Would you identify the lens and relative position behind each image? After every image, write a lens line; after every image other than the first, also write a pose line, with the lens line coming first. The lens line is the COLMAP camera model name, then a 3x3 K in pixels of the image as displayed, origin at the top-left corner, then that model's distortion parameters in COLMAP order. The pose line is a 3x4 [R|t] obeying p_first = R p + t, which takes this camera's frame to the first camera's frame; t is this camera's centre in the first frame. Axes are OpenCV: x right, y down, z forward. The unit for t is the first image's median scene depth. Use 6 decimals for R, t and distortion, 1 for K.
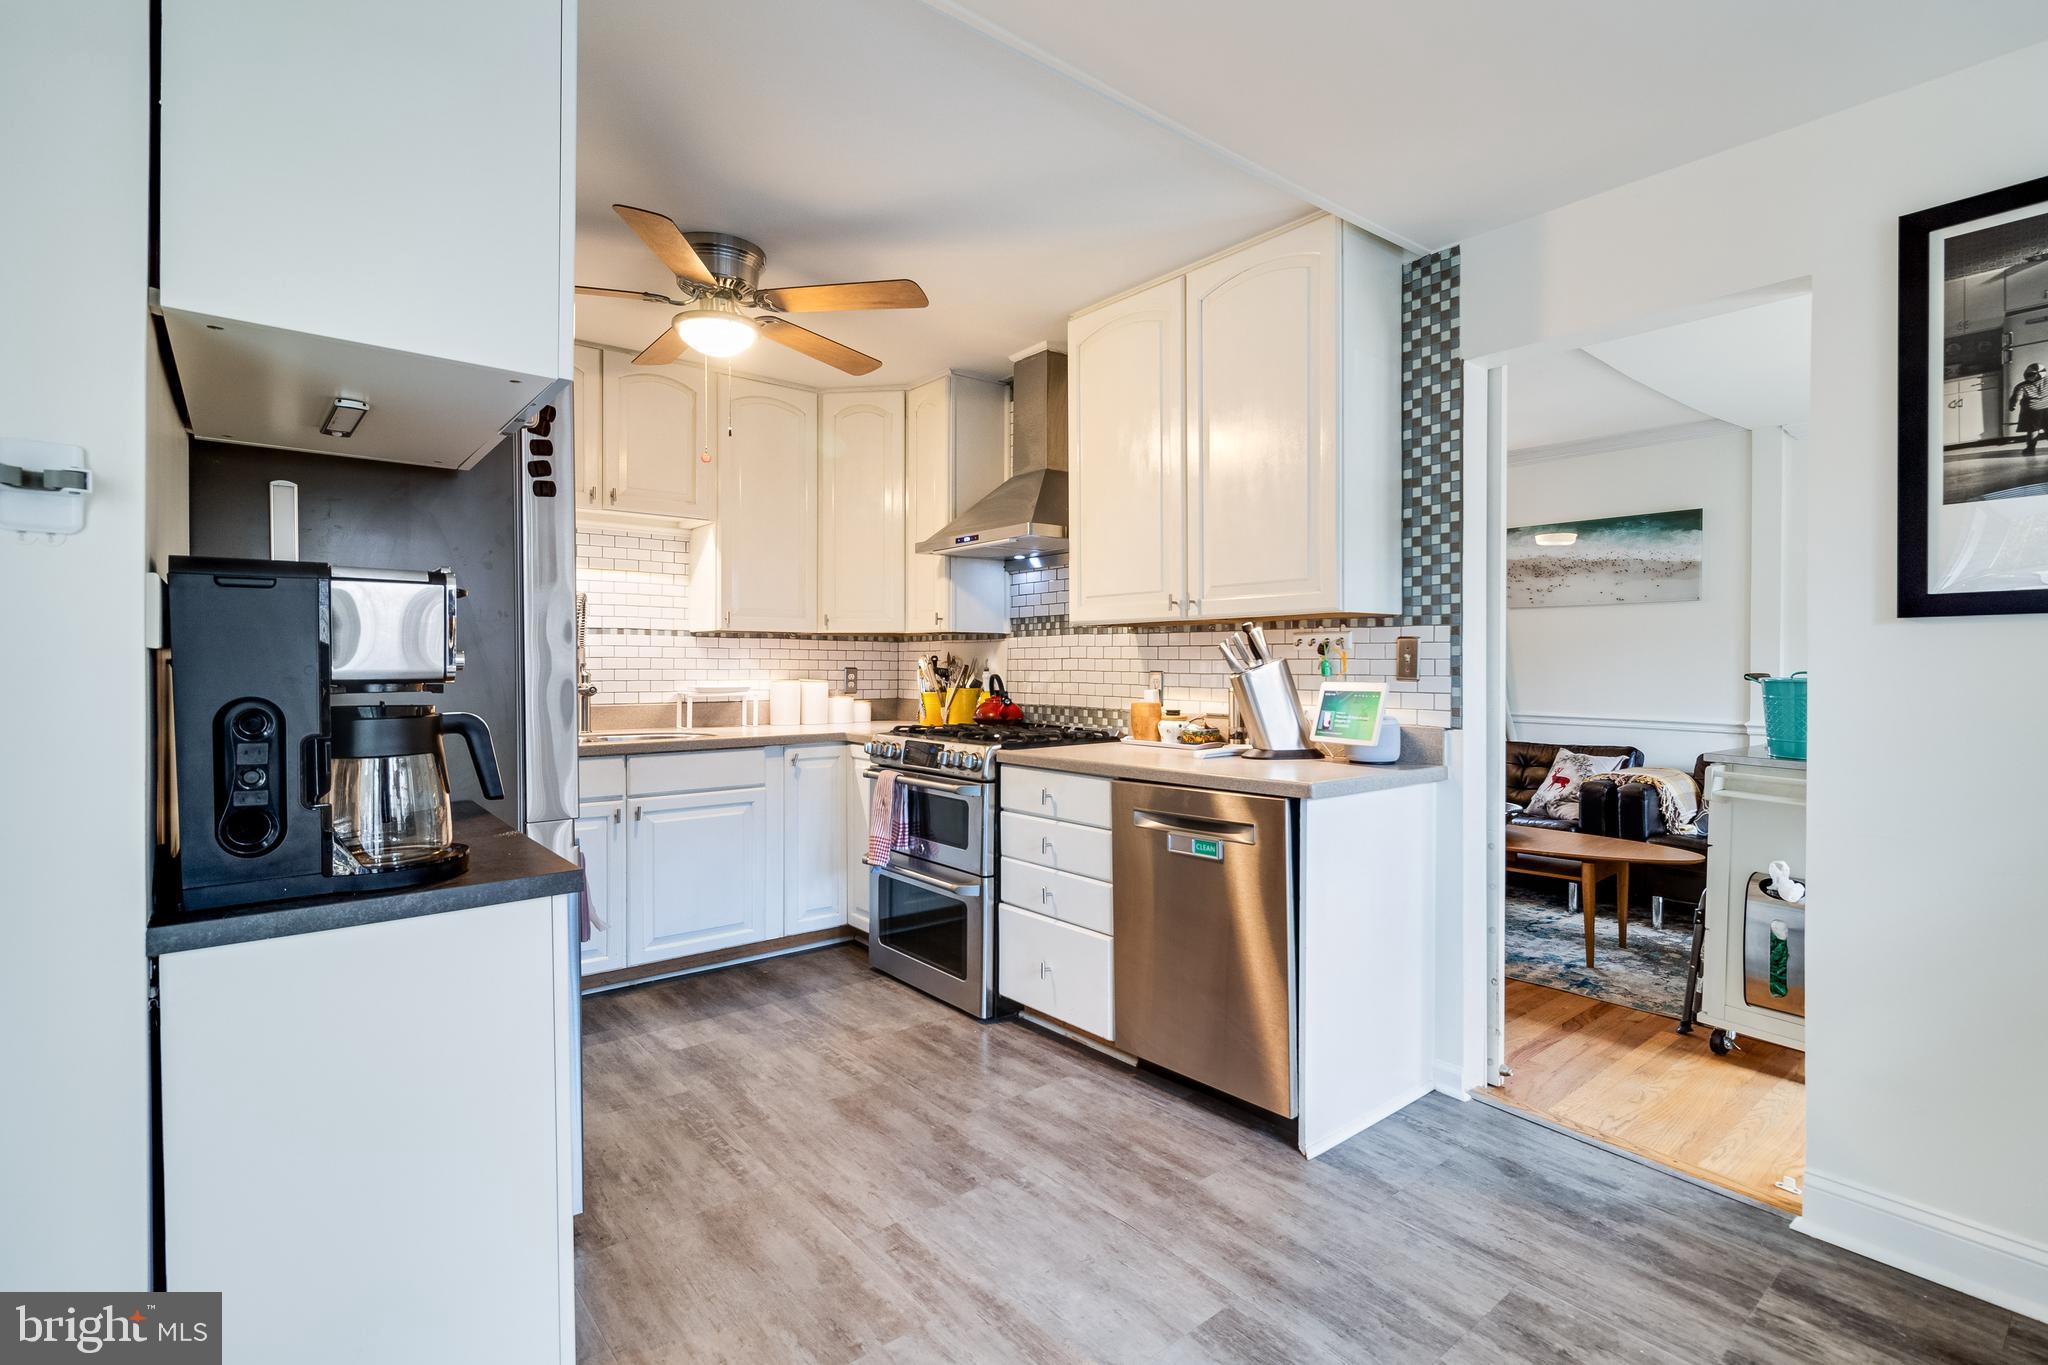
lens RADIAL K [[946.3, 0, 1033.9], [0, 946.3, 674.8], [0, 0, 1]] dist [0.006284, 0.000008]
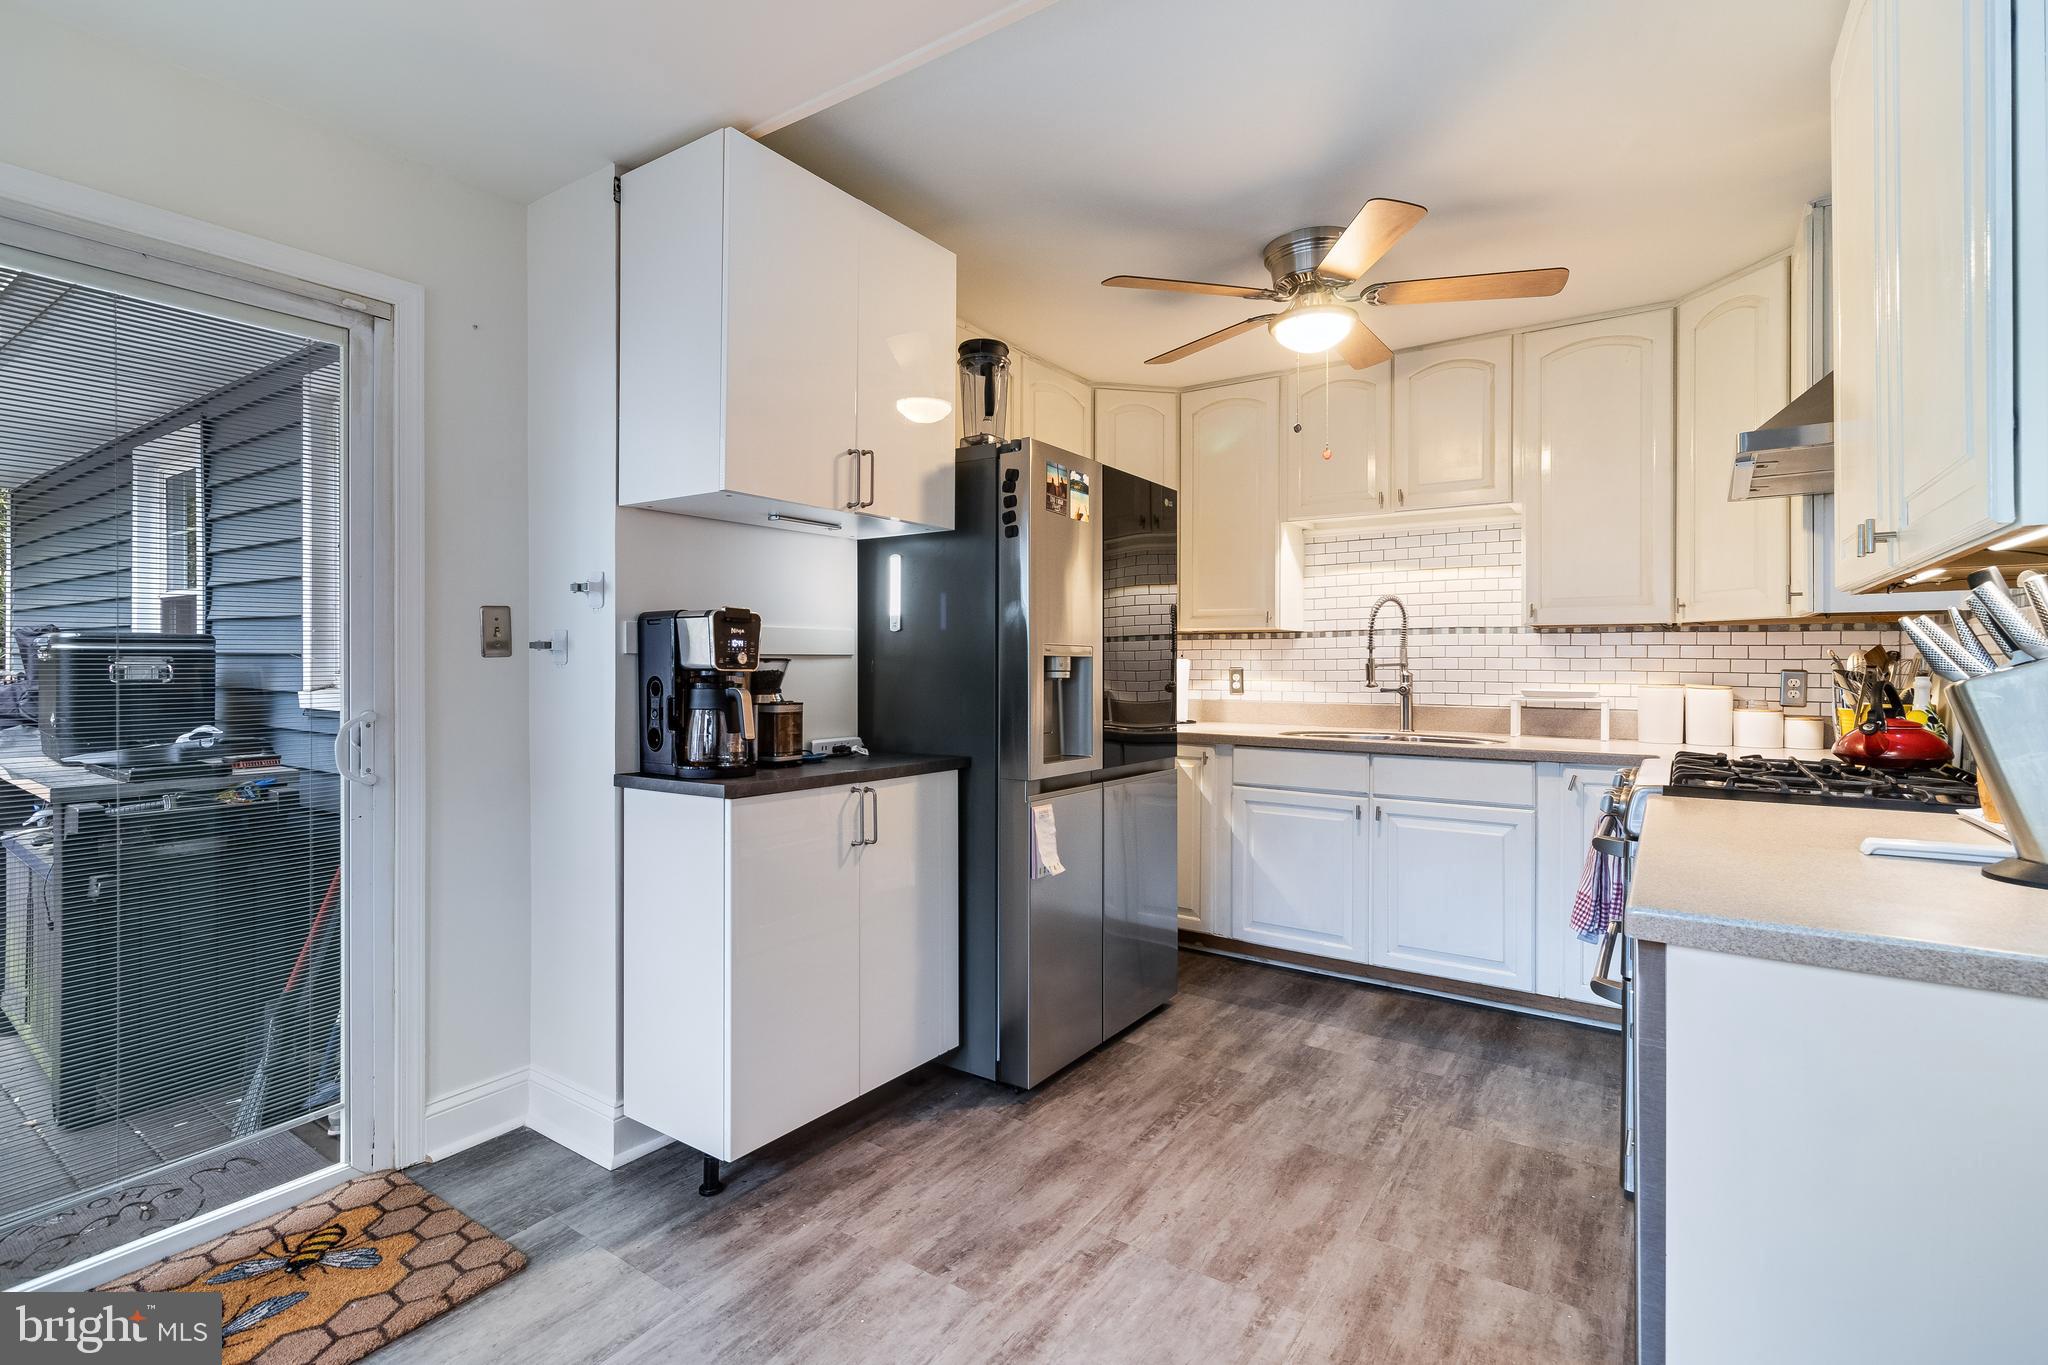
lens RADIAL K [[946.3, 0, 1037.6], [0, 946.3, 660.8], [0, 0, 1]] dist [0.006284, 0.000008]
pose [[0.281490, -0.004196, -0.959555, 0.507501], [-0.013264, 0.999878, -0.008263, -0.001408], [0.959472, 0.015053, 0.281400, 0.429005]]
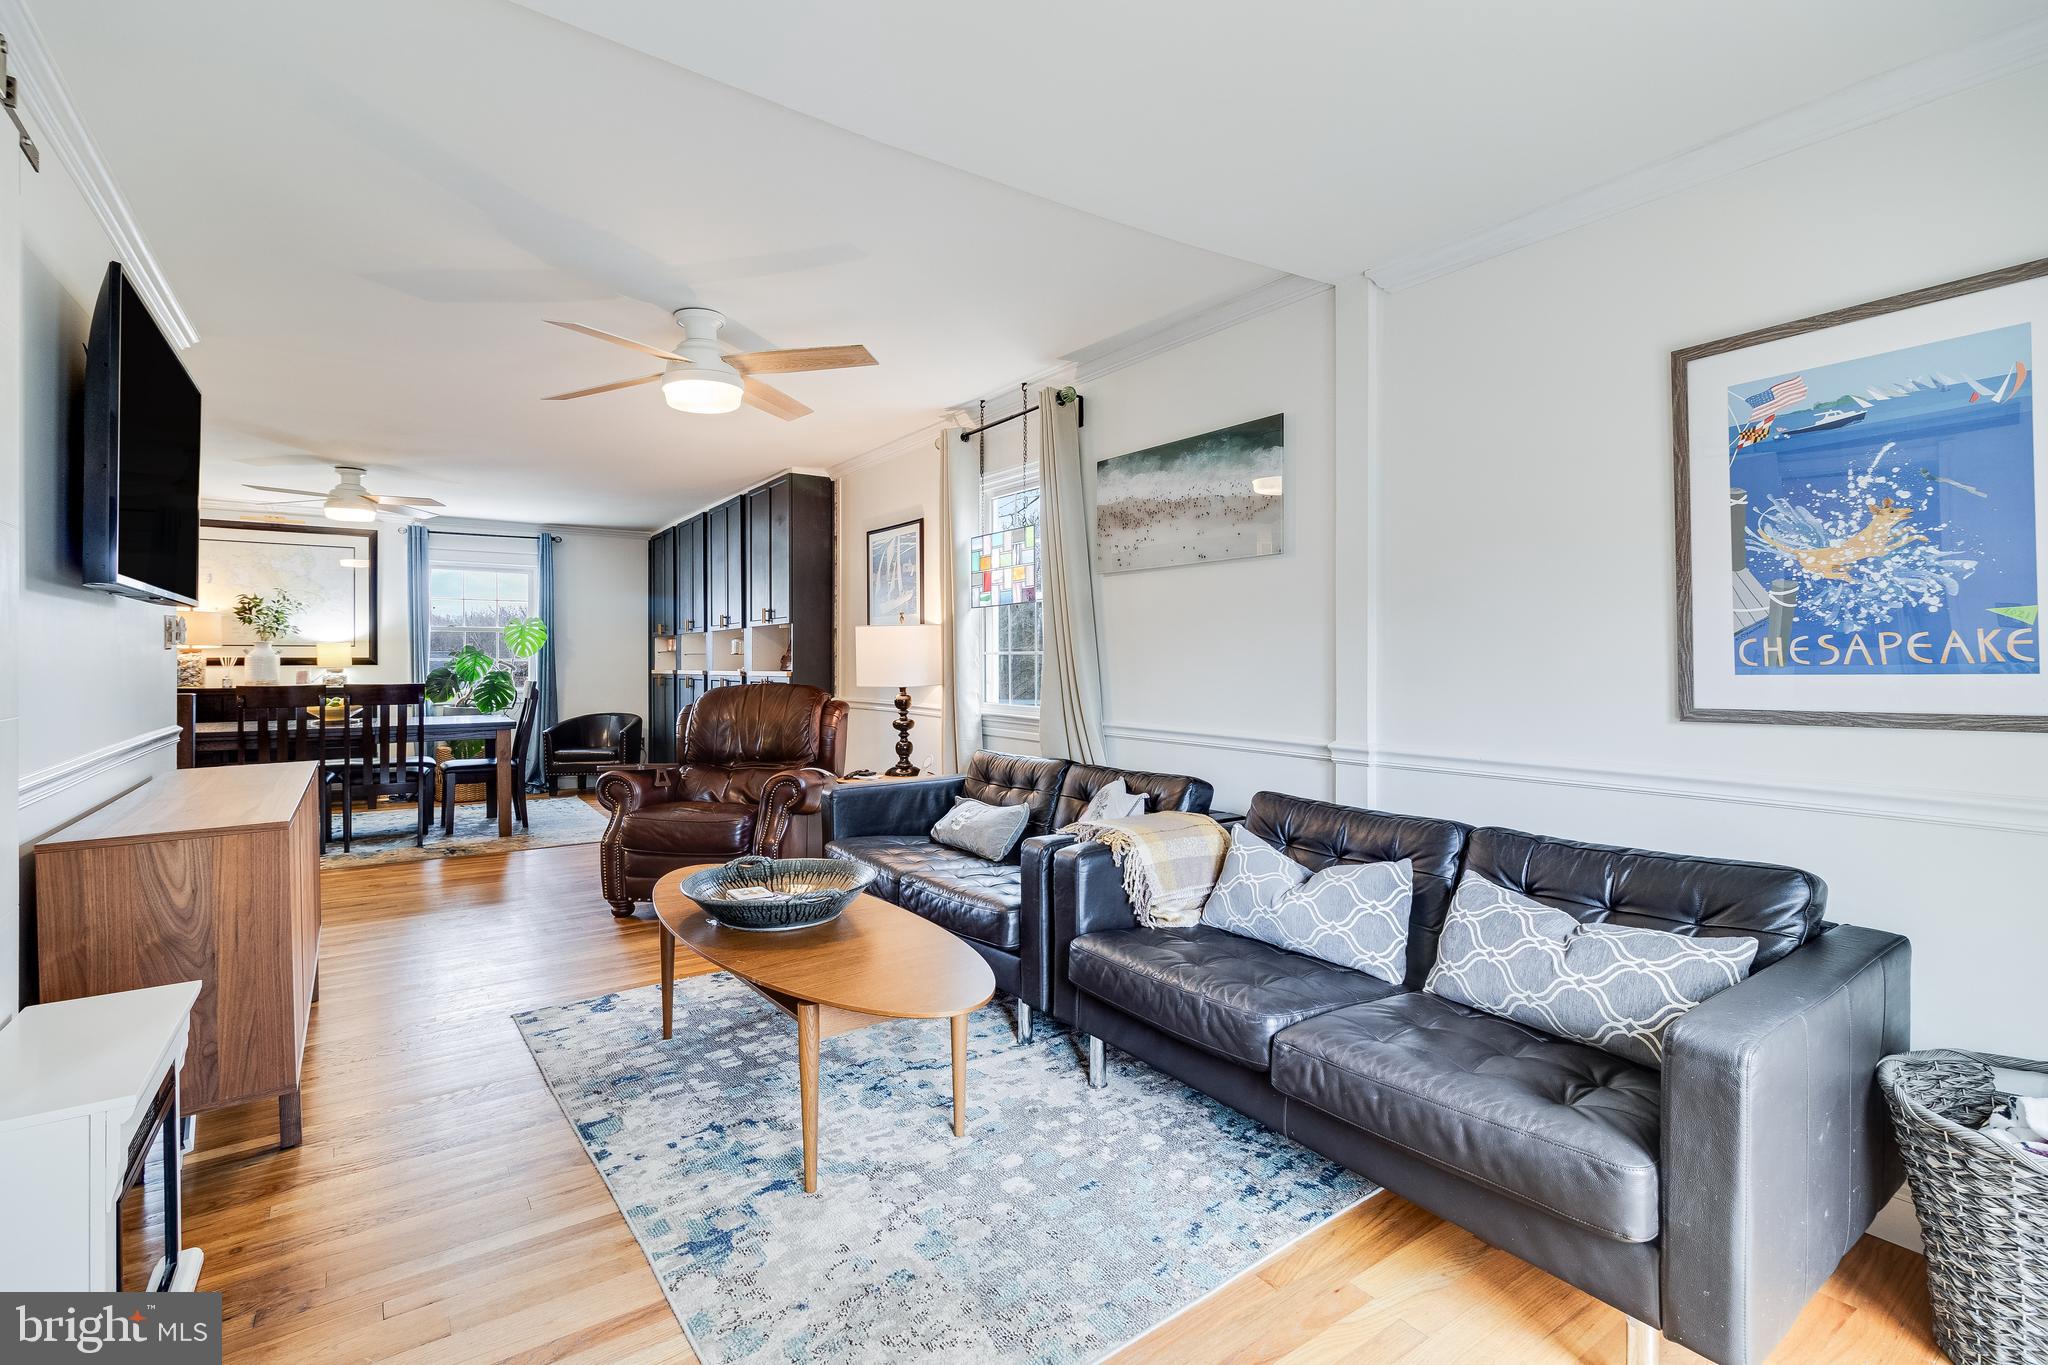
lens RADIAL K [[946.3, 0, 1029.6], [0, 946.3, 656.4], [0, 0, 1]] dist [0.006284, 0.000008]
pose [[0.997093, -0.002397, -0.076155, 0.953257], [0.001138, 0.999862, -0.016567, 0.003971], [0.076184, 0.016432, 0.996958, 0.563202]]
